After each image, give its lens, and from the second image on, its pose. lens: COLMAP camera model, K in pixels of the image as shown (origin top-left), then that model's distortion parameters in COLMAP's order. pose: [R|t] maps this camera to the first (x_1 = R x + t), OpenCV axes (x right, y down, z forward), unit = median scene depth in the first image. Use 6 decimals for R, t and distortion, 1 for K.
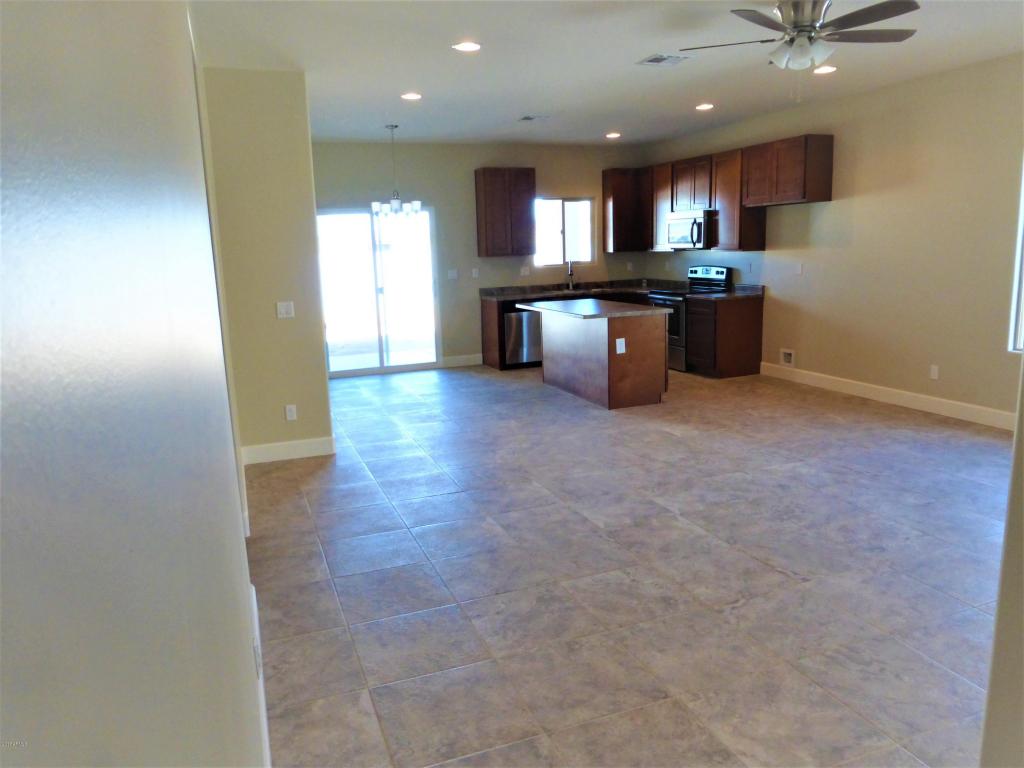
lens RADIAL K [[740.9, 0, 512.0], [0, 740.9, 384.0], [0, 0, 1]] dist [-0.039918, 0.003074]
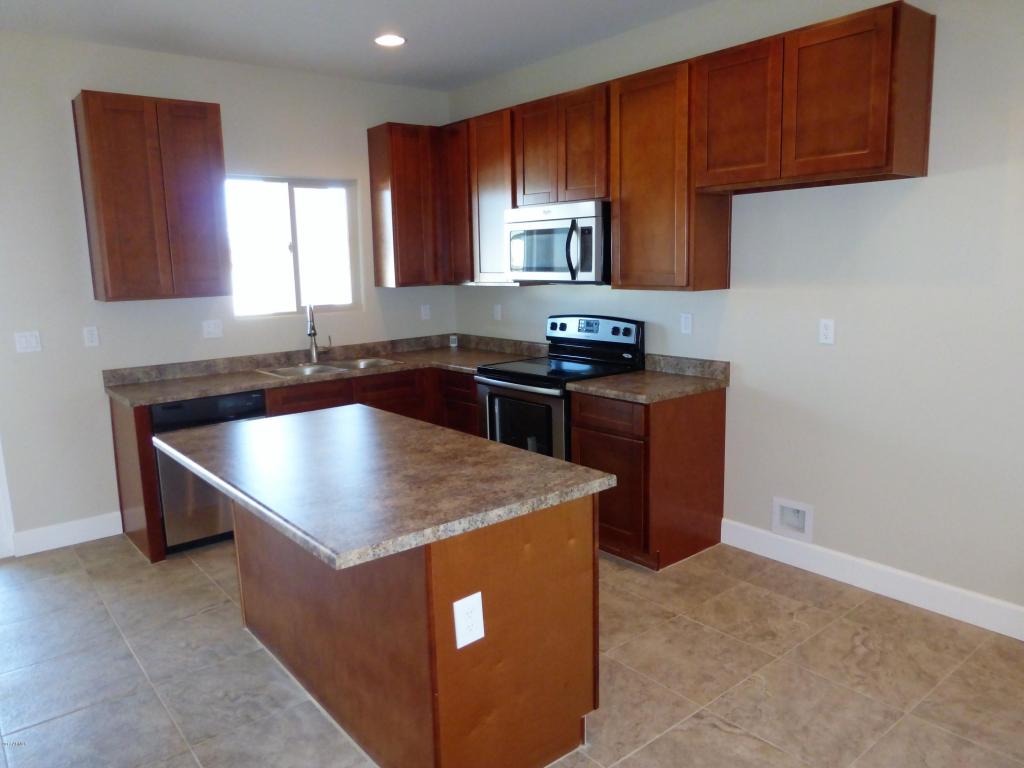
lens RADIAL K [[740.9, 0, 512.0], [0, 740.9, 384.0], [0, 0, 1]] dist [-0.039918, 0.003074]
pose [[0.950022, -0.042640, 0.309258, 0.057223], [0.051110, 0.998506, -0.019335, -0.106571], [-0.307972, 0.034175, 0.950781, 0.537776]]
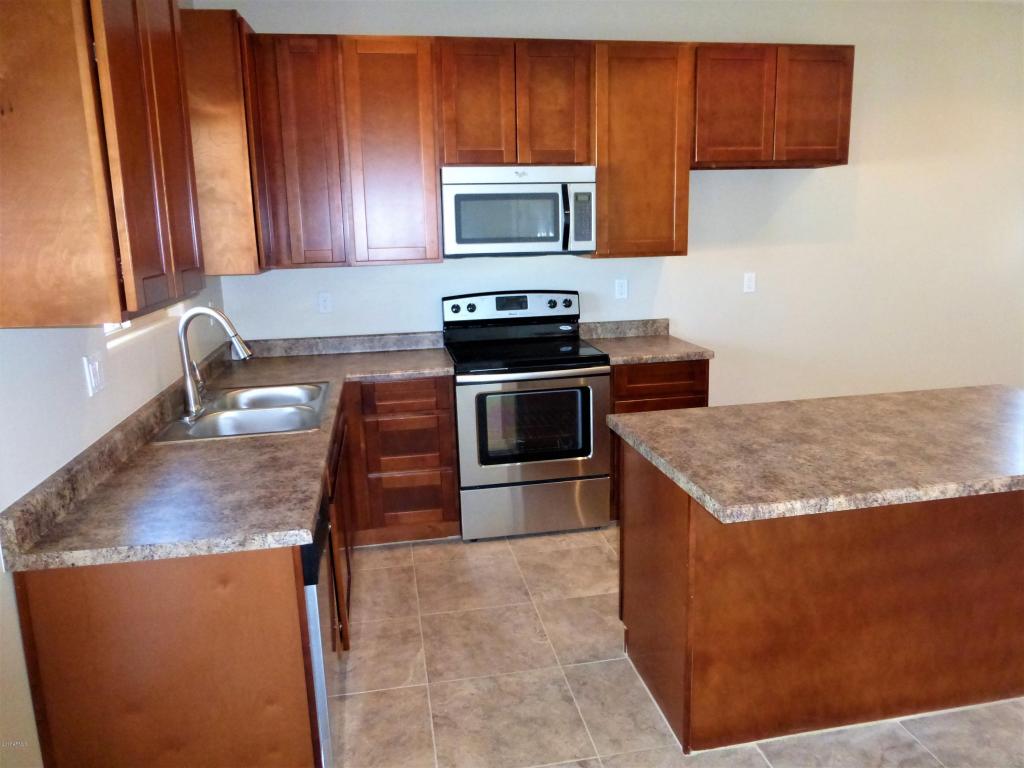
lens RADIAL K [[721.1, 0, 512.0], [0, 721.1, 384.0], [0, 0, 1]] dist [-0.048697, 0.002794]
pose [[0.192600, -0.184964, 0.963687, -0.175404], [0.201266, 0.968642, 0.145690, -0.168930], [-0.960415, 0.165898, 0.223788, 0.904446]]
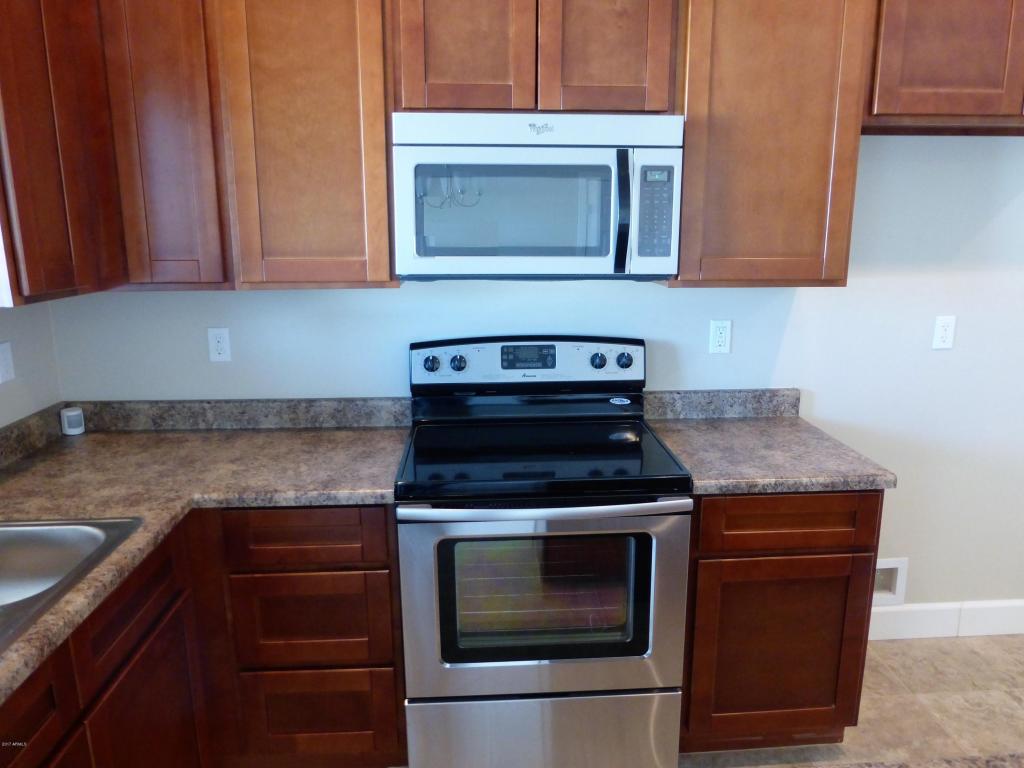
lens RADIAL K [[740.9, 0, 512.0], [0, 740.9, 384.0], [0, 0, 1]] dist [-0.039918, 0.003074]
pose [[0.303844, -0.174730, 0.936562, 0.008958], [0.170047, 0.977199, 0.127144, -0.177964], [-0.937423, 0.120628, 0.326629, 0.915208]]
